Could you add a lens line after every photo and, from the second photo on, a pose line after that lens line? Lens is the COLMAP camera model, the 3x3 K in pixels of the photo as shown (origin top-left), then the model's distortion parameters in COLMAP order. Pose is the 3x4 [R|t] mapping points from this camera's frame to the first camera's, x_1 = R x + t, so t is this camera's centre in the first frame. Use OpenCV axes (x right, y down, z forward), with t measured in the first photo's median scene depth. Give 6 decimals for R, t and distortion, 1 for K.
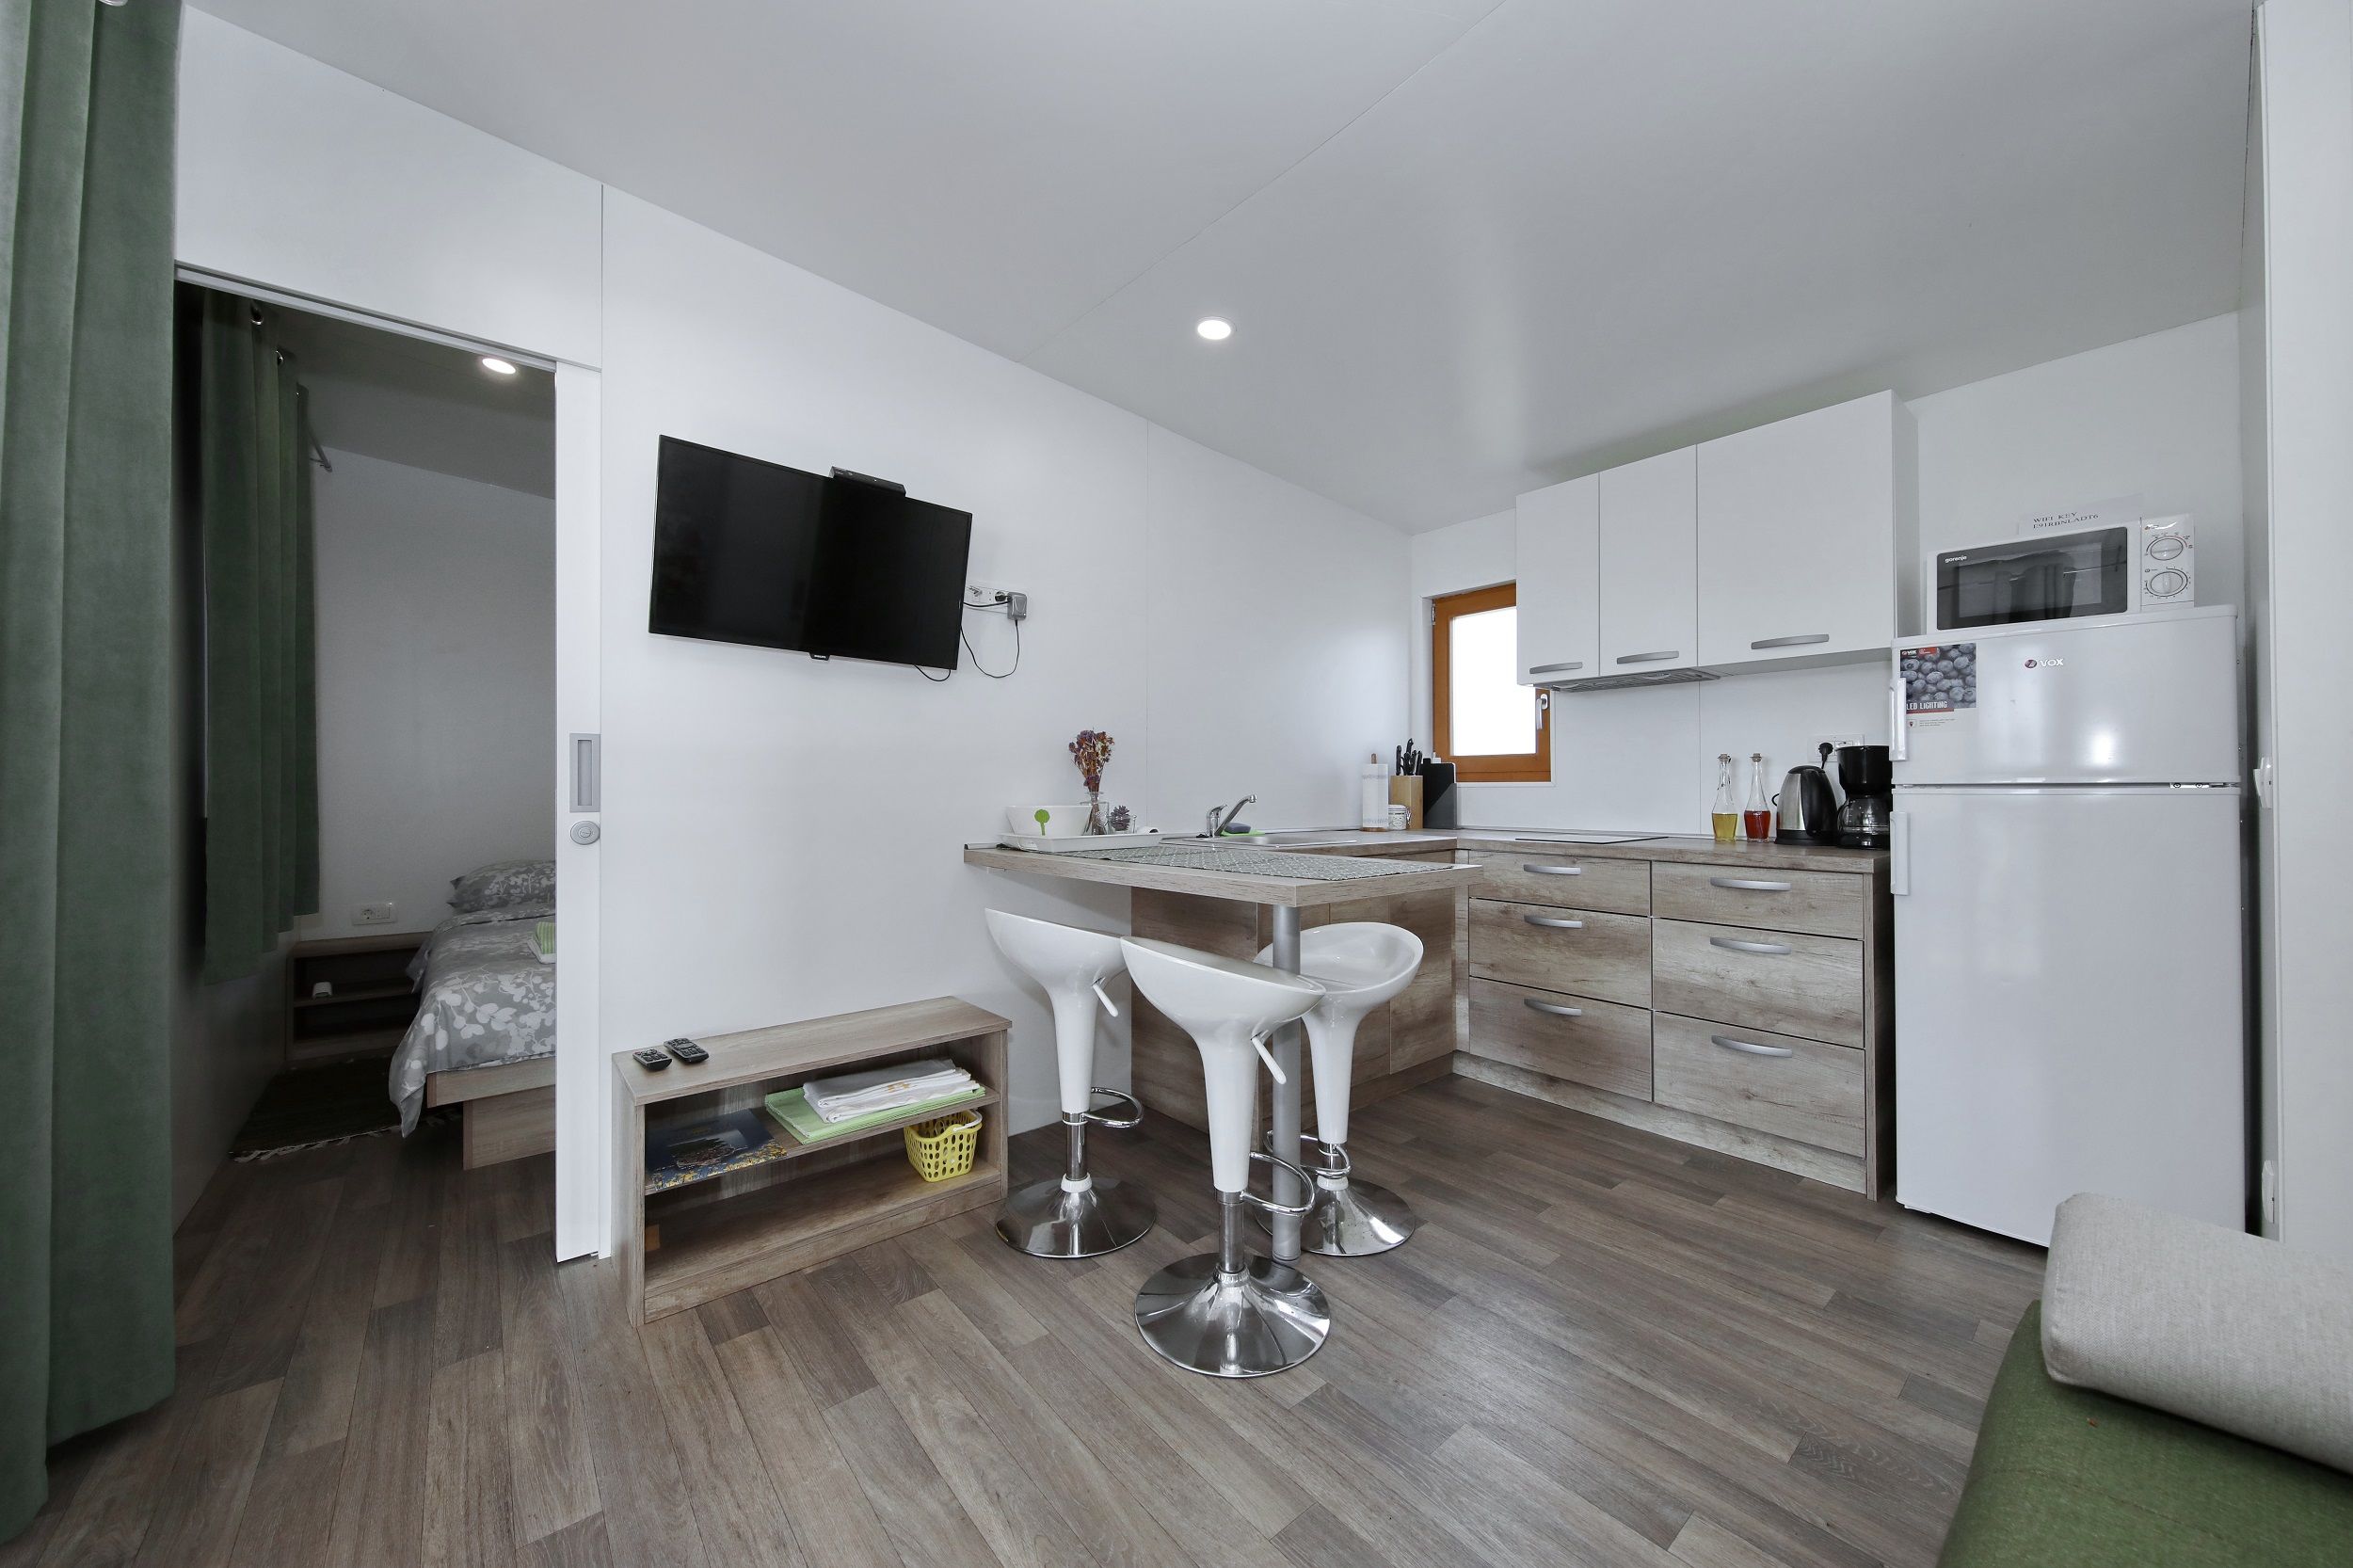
lens RADIAL K [[838.5, 0, 1184.0], [0, 838.5, 784.4], [0, 0, 1]] dist [-0.002870, 0.000326]
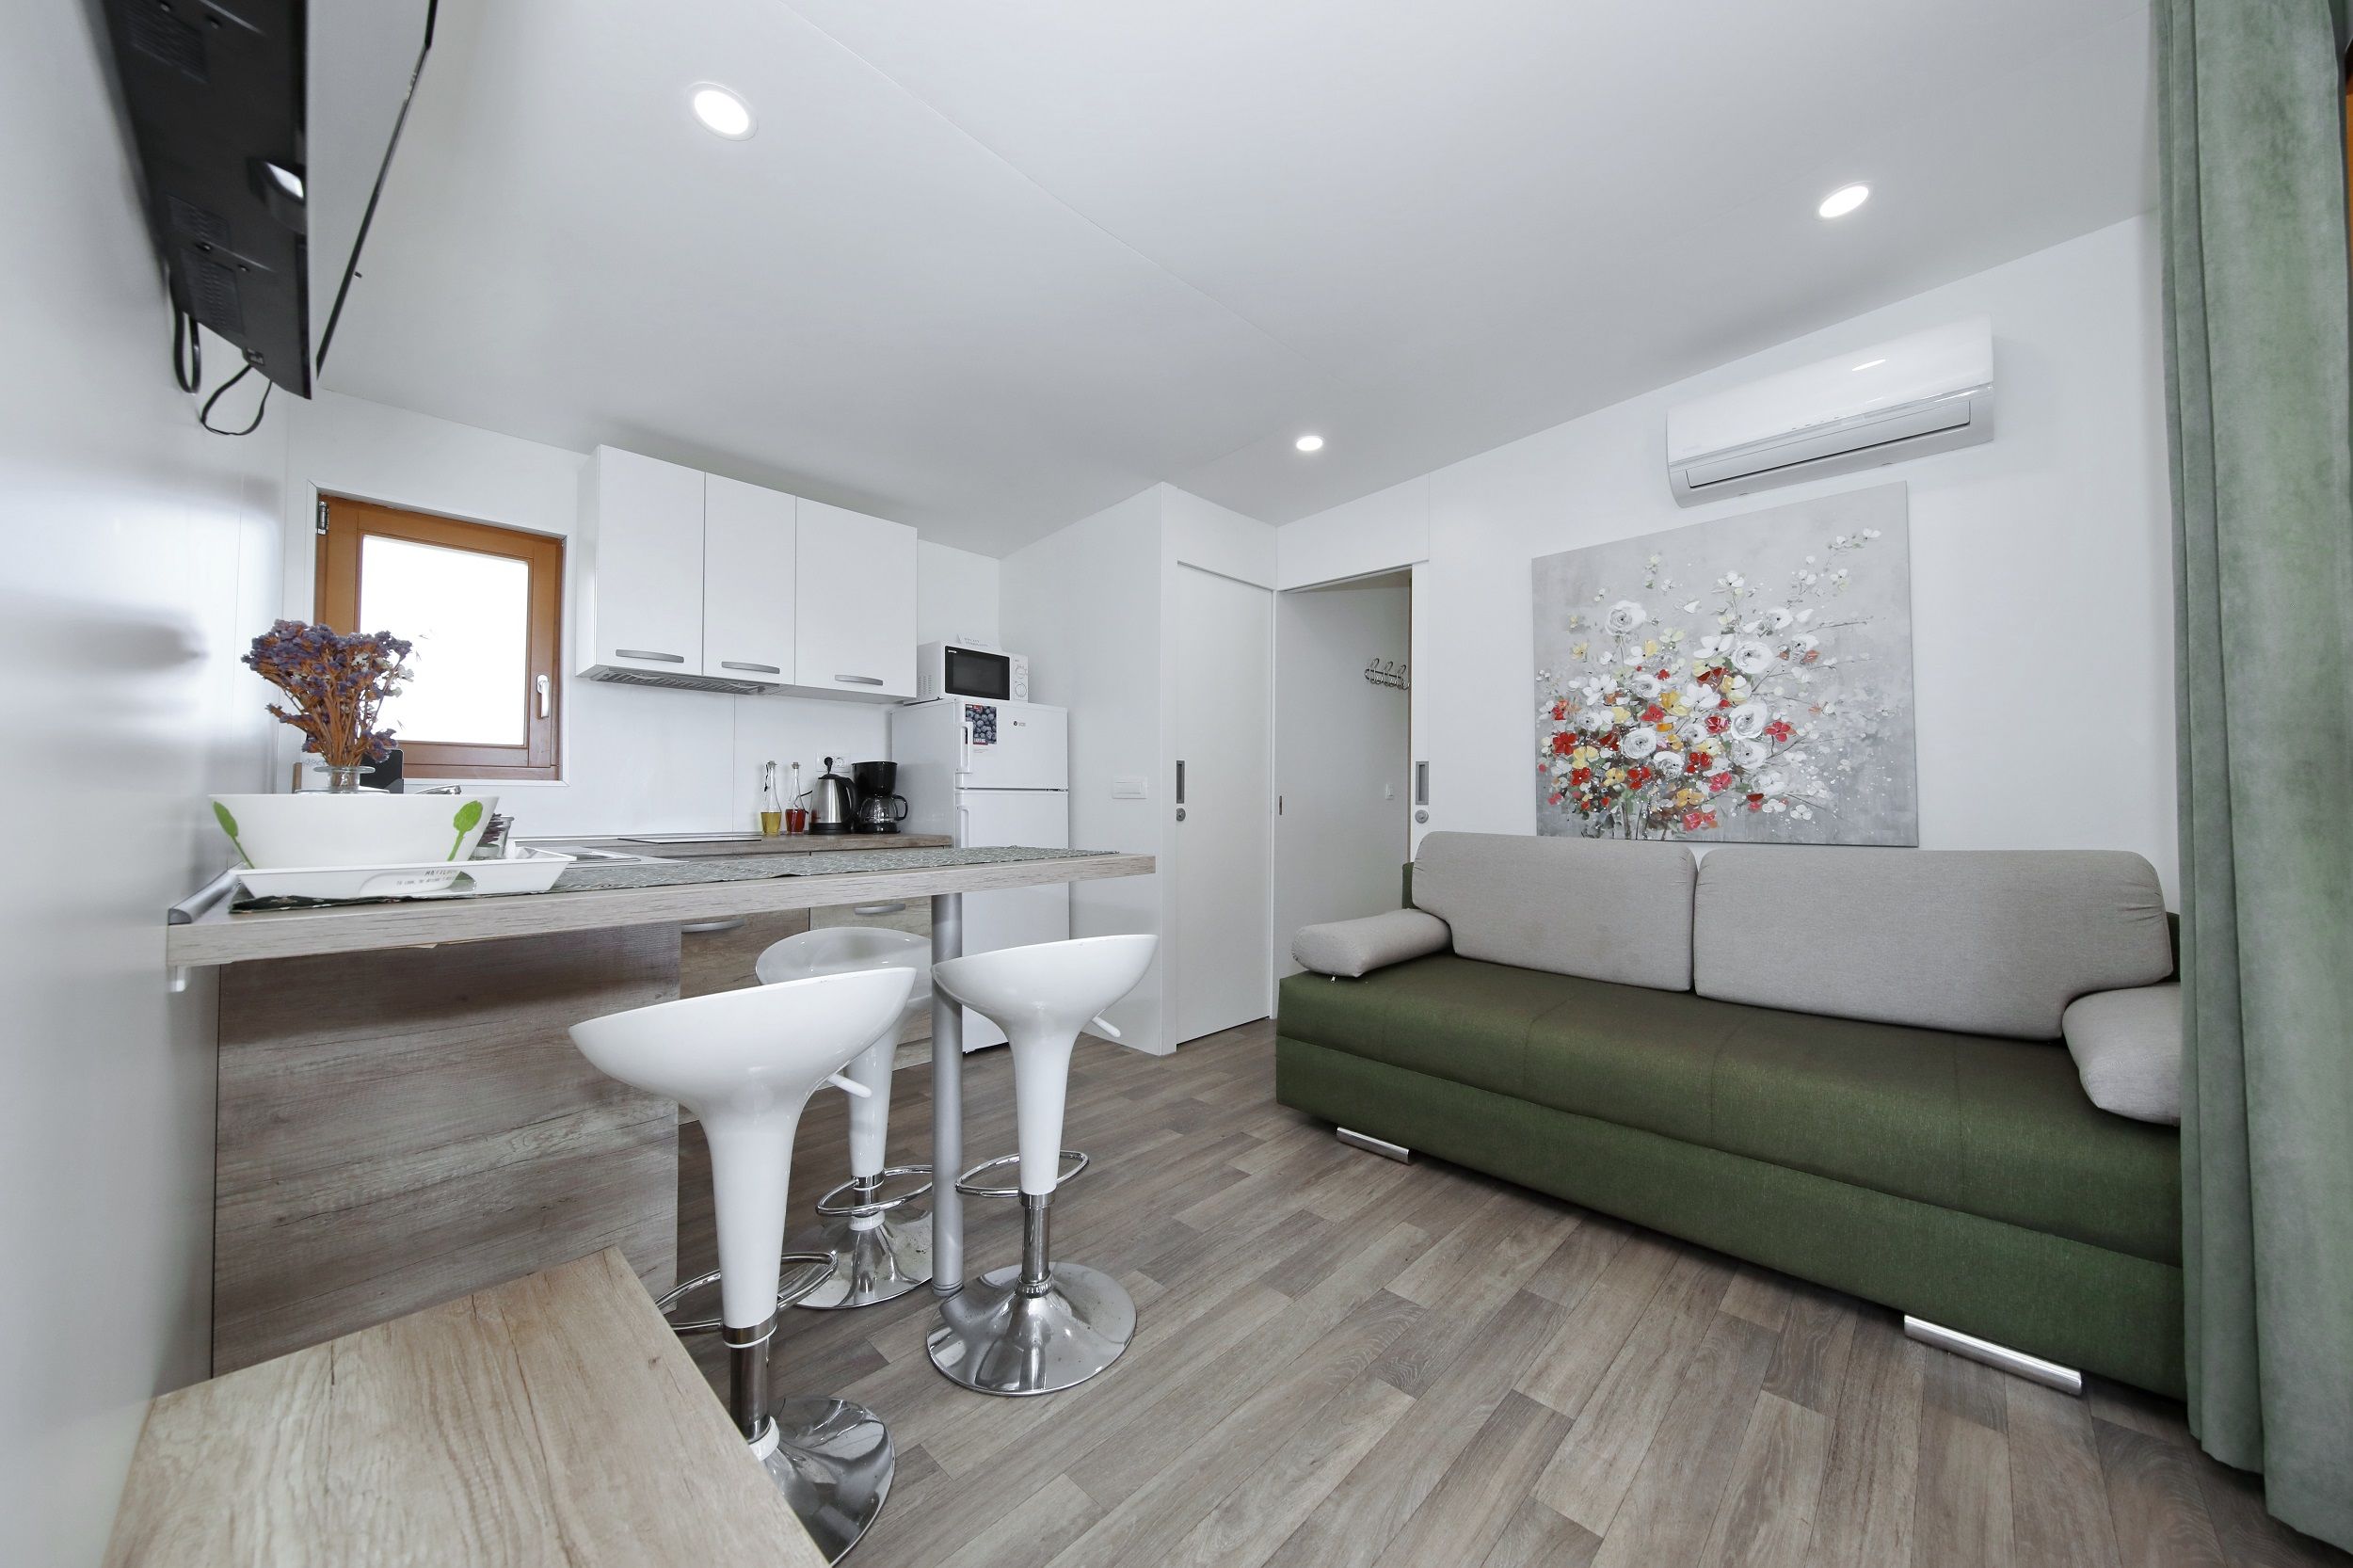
lens RADIAL K [[812.9, 0, 1173.9], [0, 812.9, 779.4], [0, 0, 1]] dist [0.005417, -0.004016]
pose [[-0.105695, 0.034475, 0.993801, -0.595752], [-0.004371, 0.999373, -0.035133, 0.030330], [-0.994389, -0.008058, -0.105478, 0.629049]]
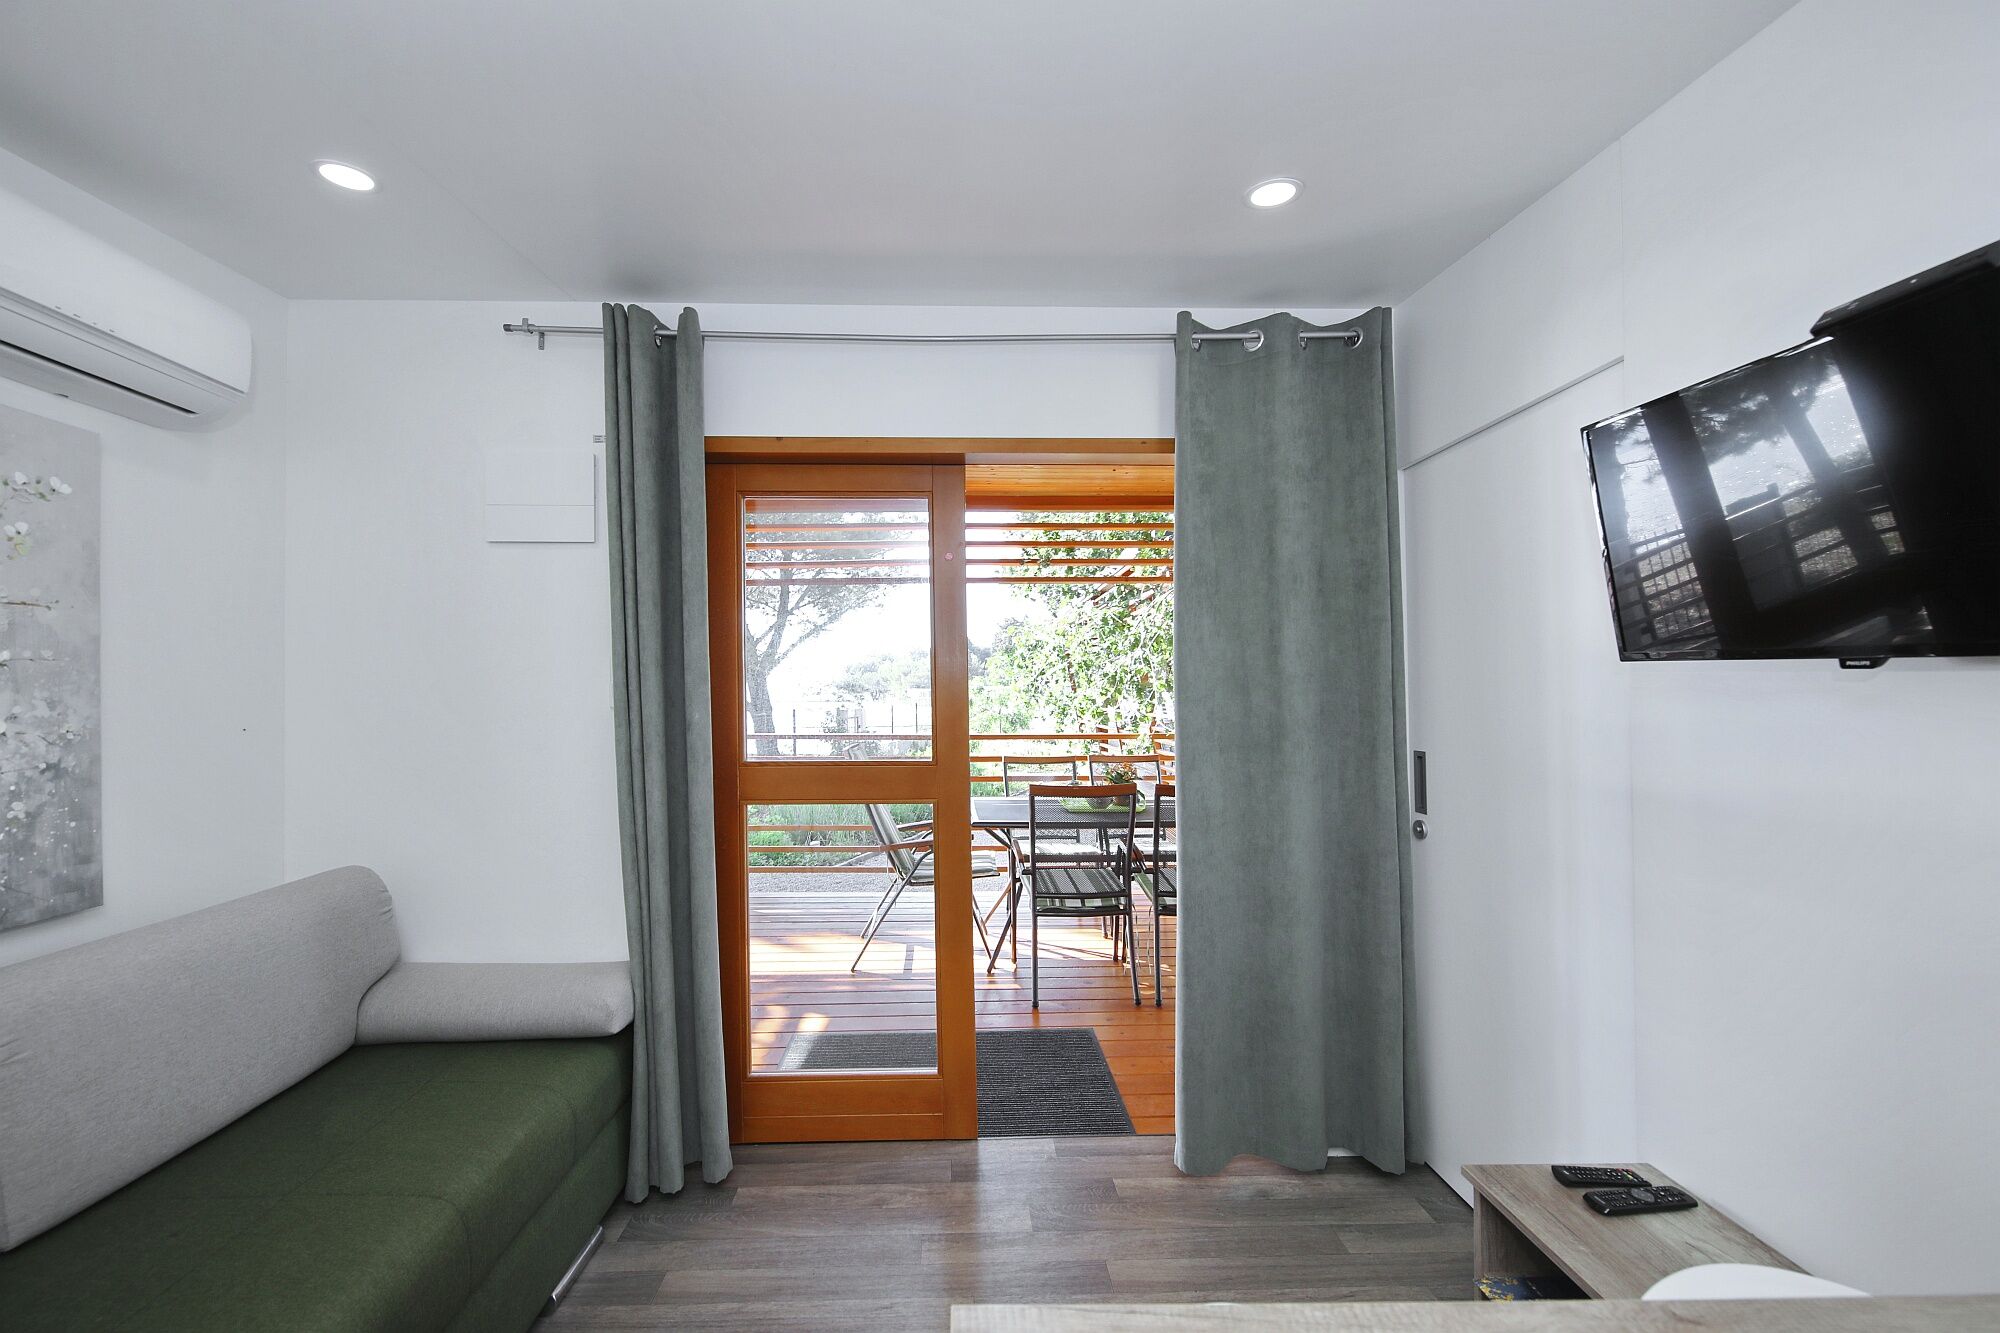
lens RADIAL K [[781.5, 0, 977.0], [0, 781.5, 667.6], [0, 0, 1]] dist [0.004019, 0.000561]
pose [[-0.626699, -0.021517, -0.778964, 0.248531], [-0.001111, 0.999642, -0.026718, -0.116329], [0.779261, -0.015879, -0.626499, 0.739635]]
